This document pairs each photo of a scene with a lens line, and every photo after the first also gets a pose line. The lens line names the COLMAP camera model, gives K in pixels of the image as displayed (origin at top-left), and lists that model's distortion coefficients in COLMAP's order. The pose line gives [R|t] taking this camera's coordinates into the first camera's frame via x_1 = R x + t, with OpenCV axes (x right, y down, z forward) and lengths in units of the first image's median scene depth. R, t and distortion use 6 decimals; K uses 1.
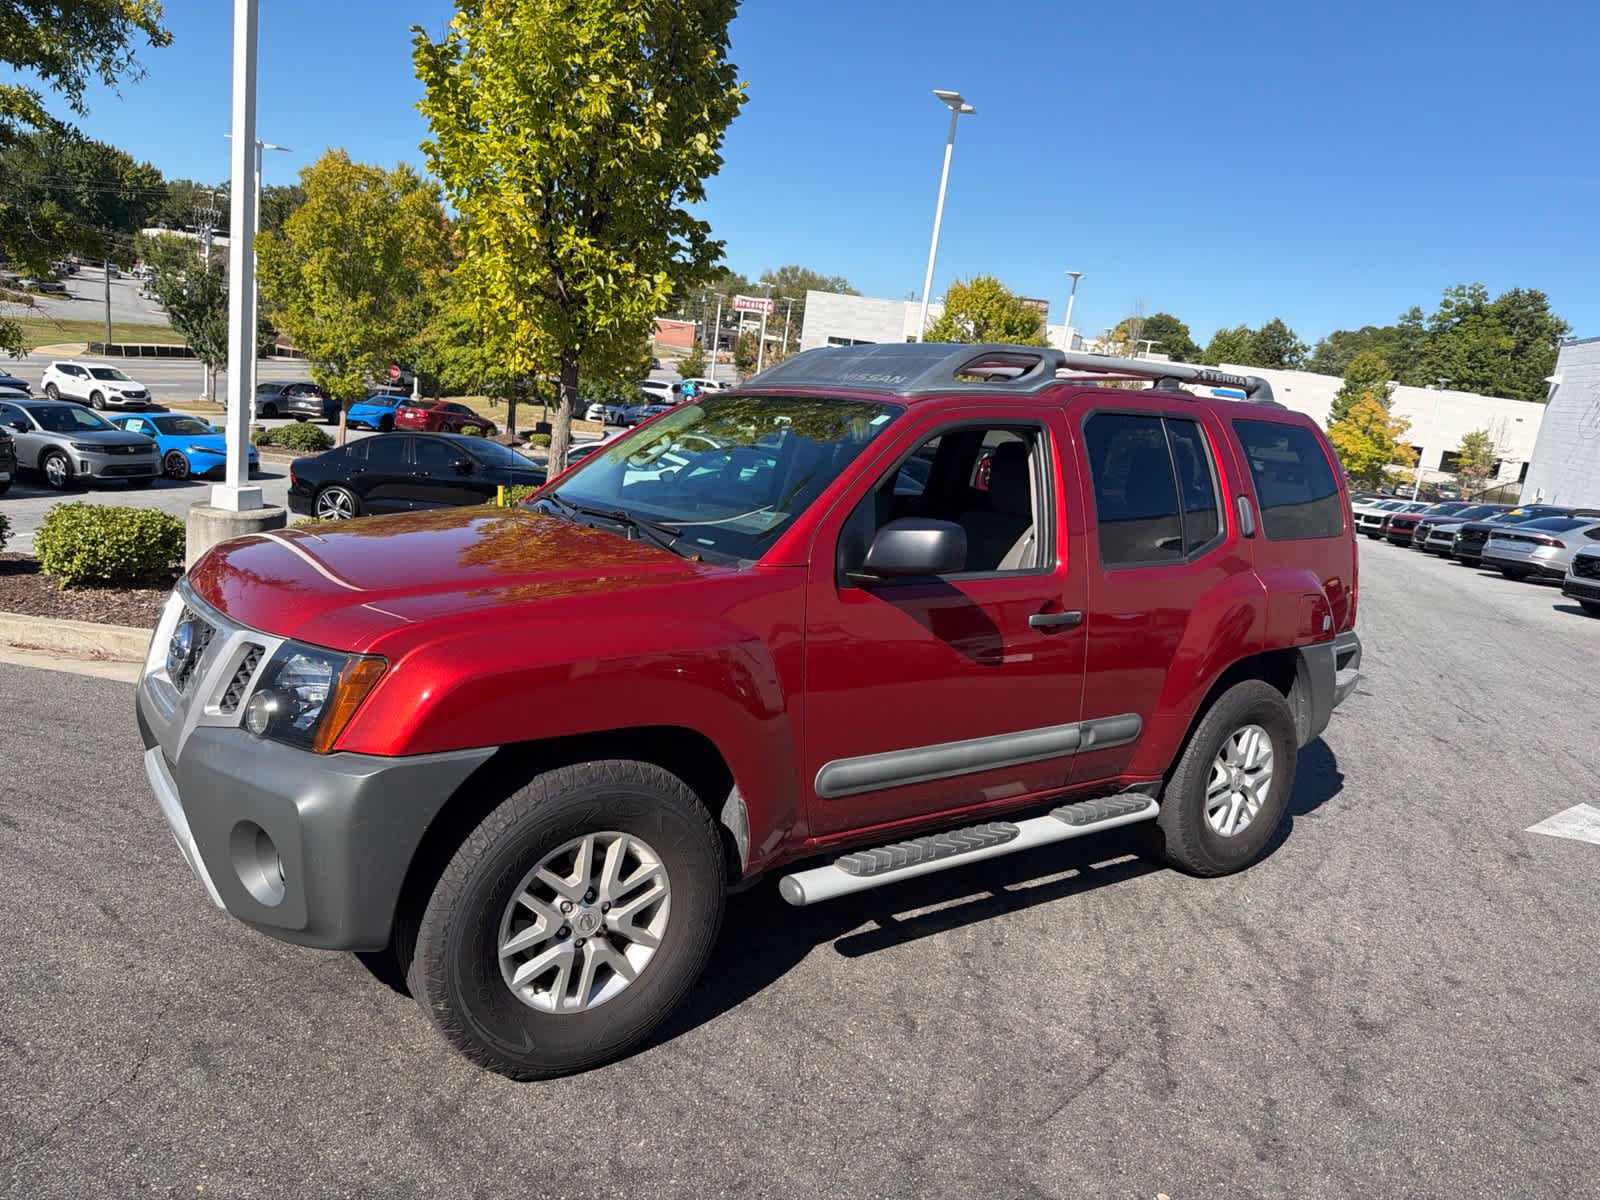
lens RADIAL K [[1139.0, 0, 802.7], [0, 1139.0, 613.0], [0, 0, 1]] dist [0.025154, -0.038443]
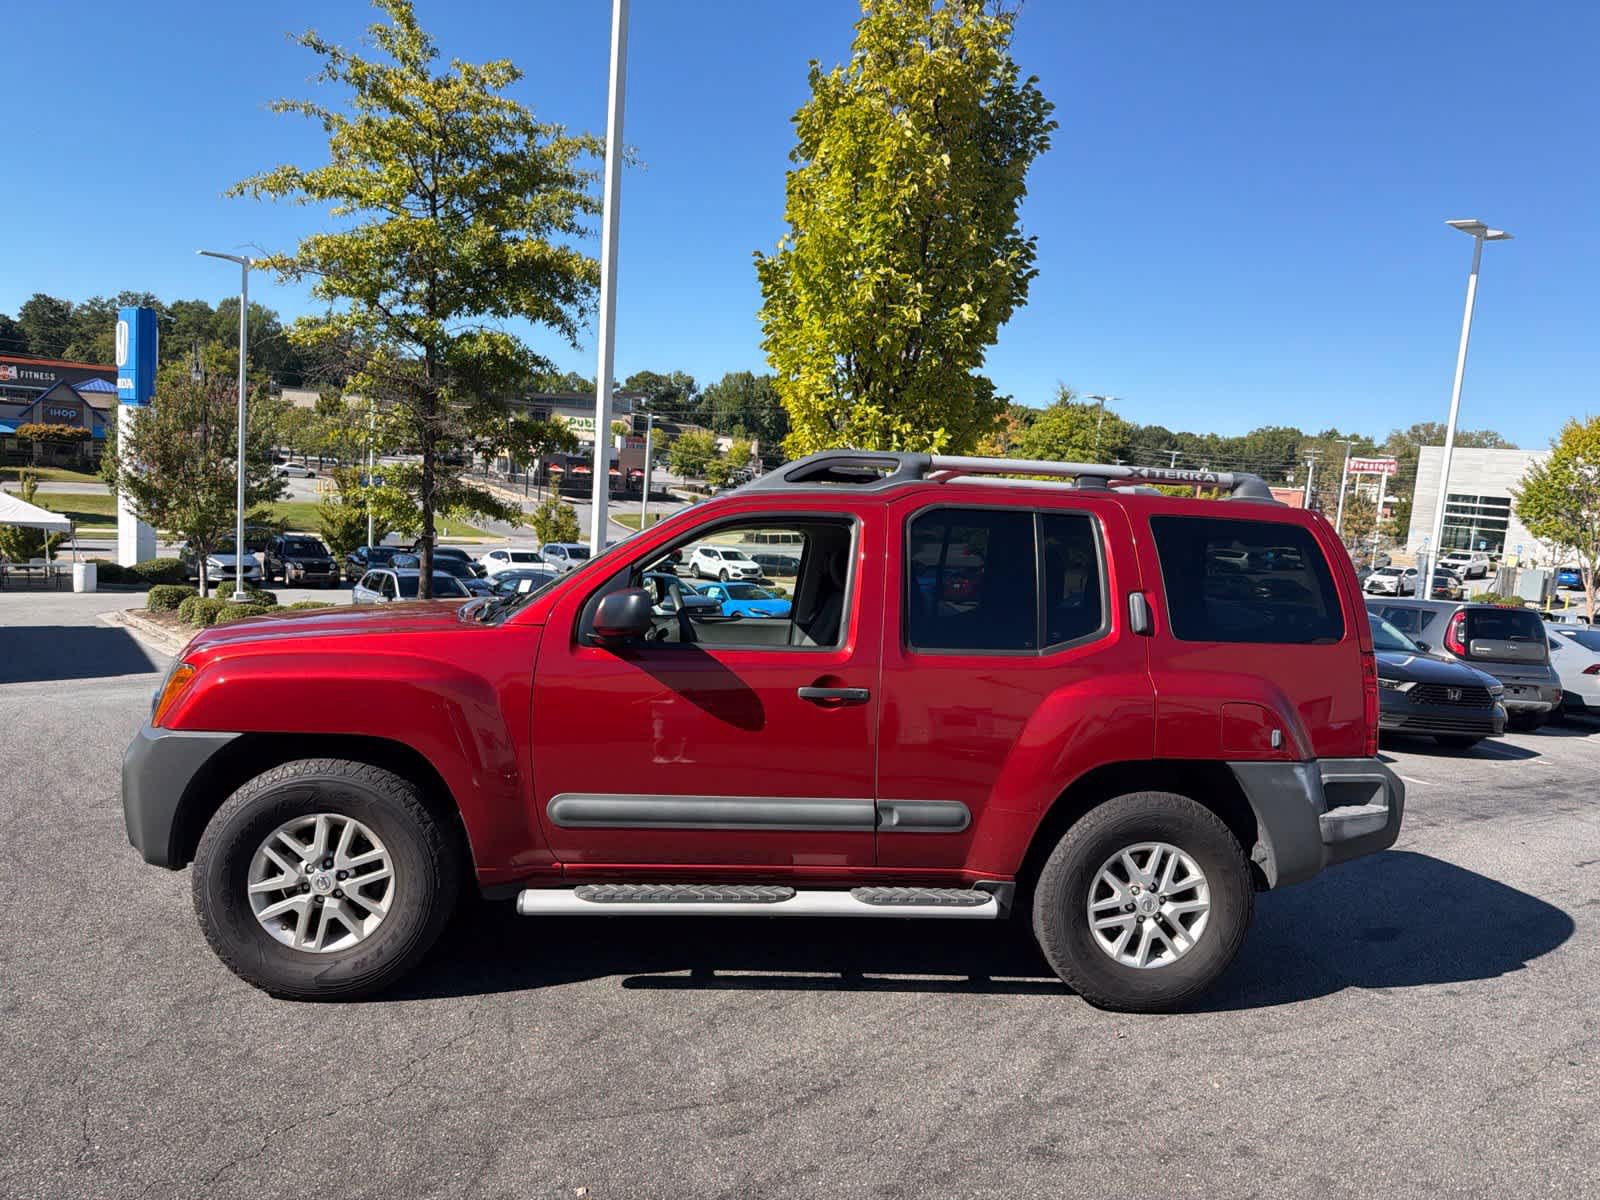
lens RADIAL K [[1139.0, 0, 808.0], [0, 1139.0, 607.4], [0, 0, 1]] dist [0.025154, -0.038443]
pose [[0.867777, -0.002034, -0.496950, 0.309901], [-0.076032, 0.987675, -0.136811, 0.029951], [0.491103, 0.156505, 0.856927, 0.028602]]
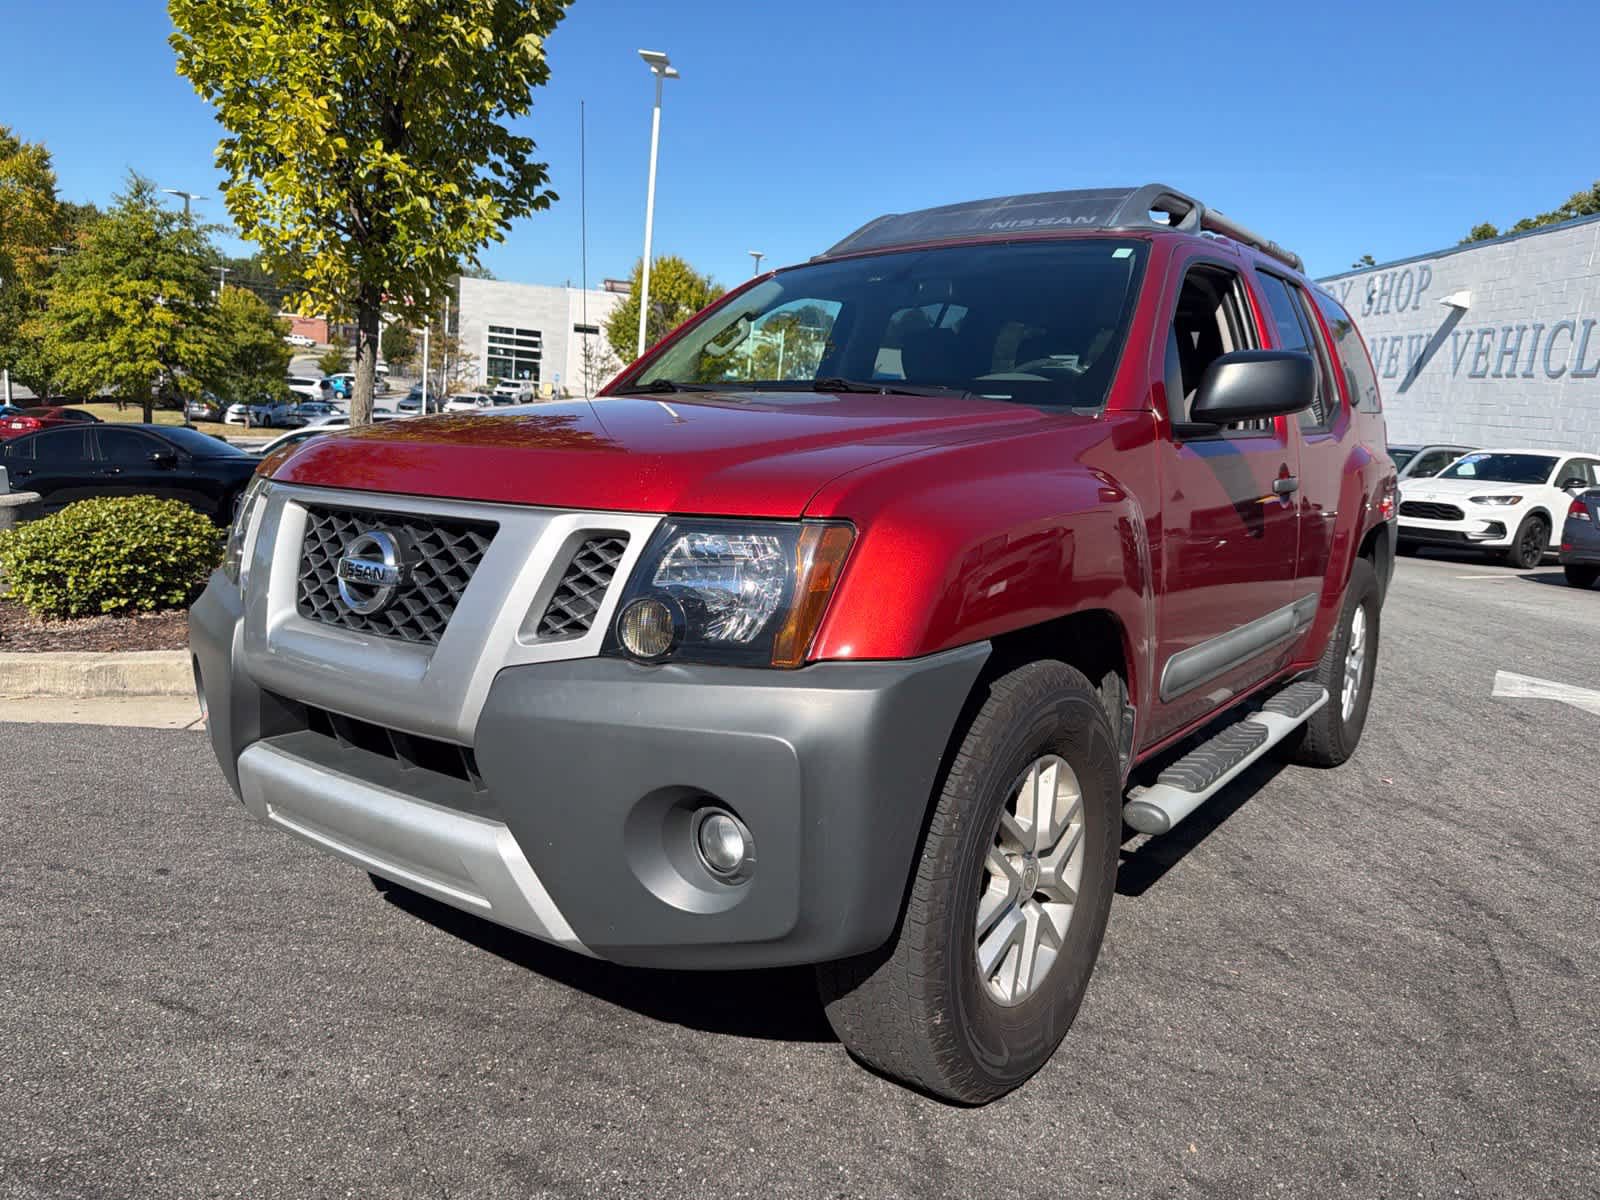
lens RADIAL K [[1139.0, 0, 796.9], [0, 1139.0, 610.3], [0, 0, 1]] dist [0.025154, -0.038443]
pose [[0.956235, -0.093744, 0.277176, -0.169791], [0.092974, 0.995541, 0.015949, 0.022571], [-0.277435, 0.010520, 0.960687, 0.104323]]
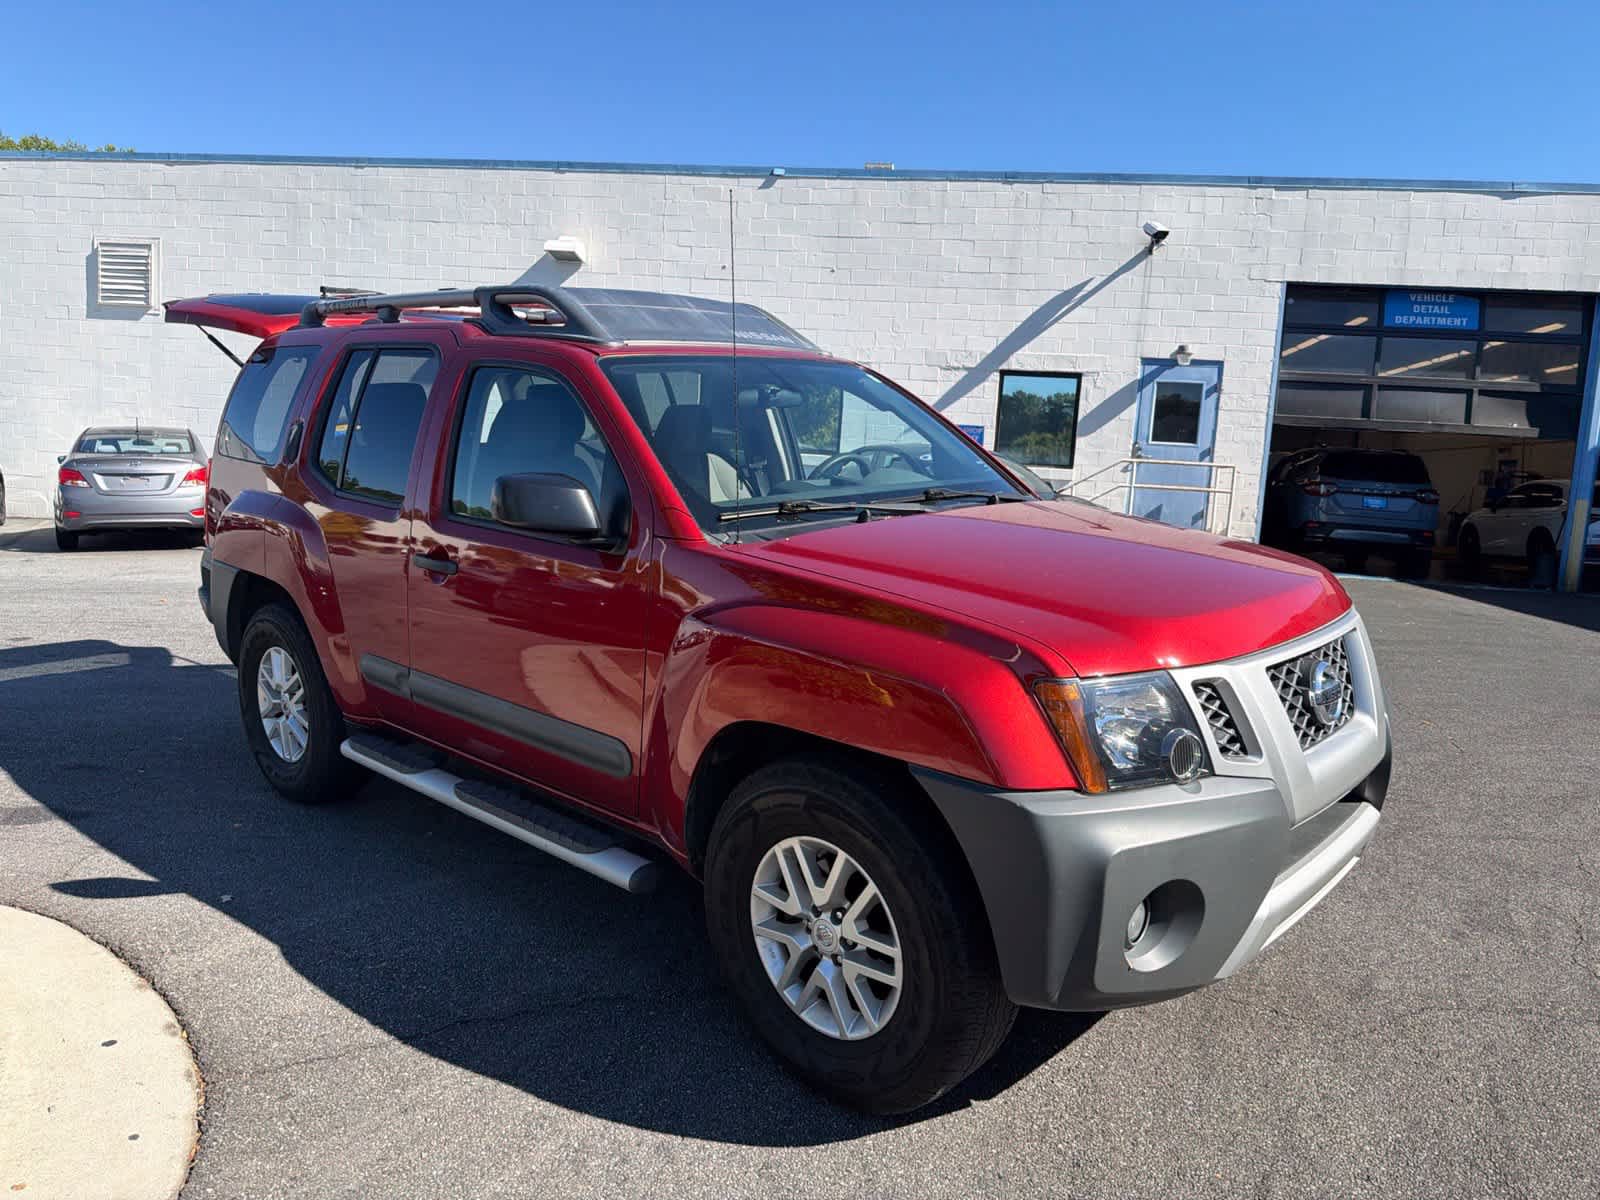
lens RADIAL K [[1139.0, 0, 801.1], [0, 1139.0, 586.1], [0, 0, 1]] dist [0.025154, -0.038443]
pose [[-0.189464, -0.241293, 0.951778, -0.446954], [0.140766, 0.952647, 0.269535, -0.119812], [-0.971745, 0.185045, -0.146527, 0.522169]]
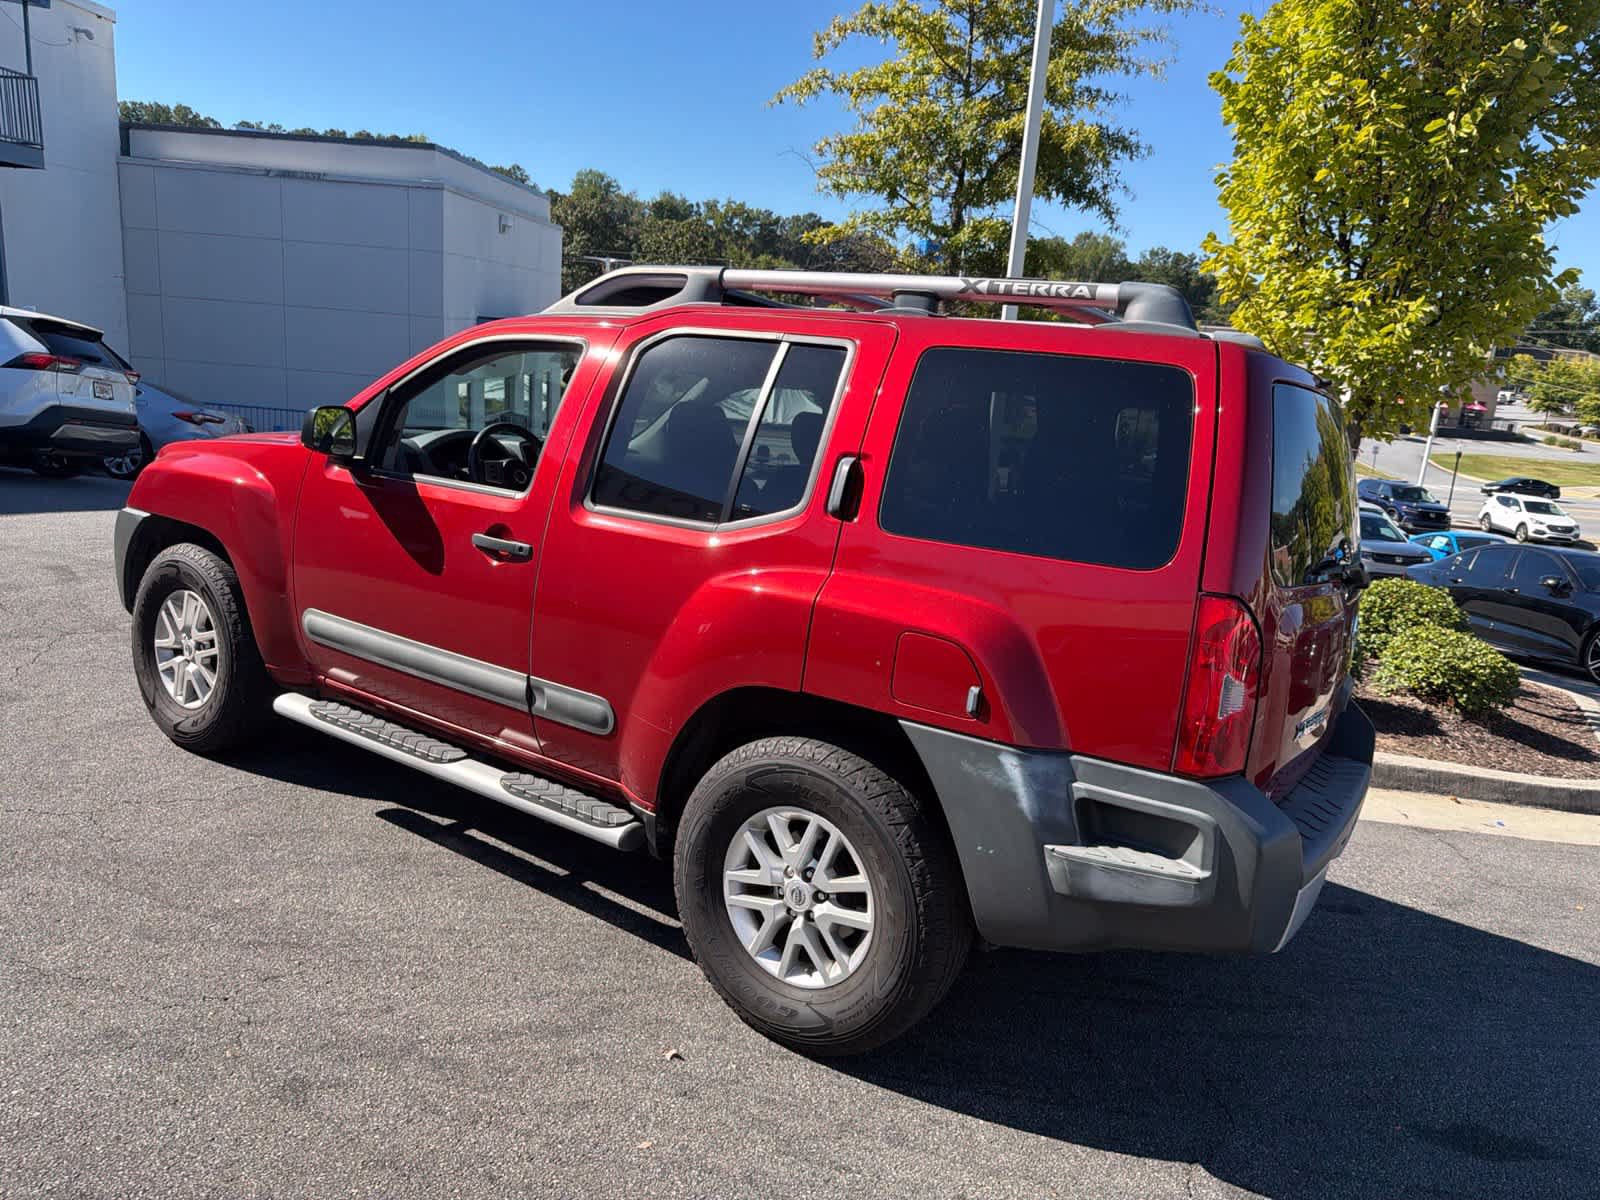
lens RADIAL K [[1139.0, 0, 779.0], [0, 1139.0, 603.8], [0, 0, 1]] dist [0.025154, -0.038443]
pose [[0.325894, 0.123720, -0.937276, 0.495329], [-0.251755, 0.966960, 0.040103, -0.018425], [0.911270, 0.222894, 0.346273, 0.380689]]
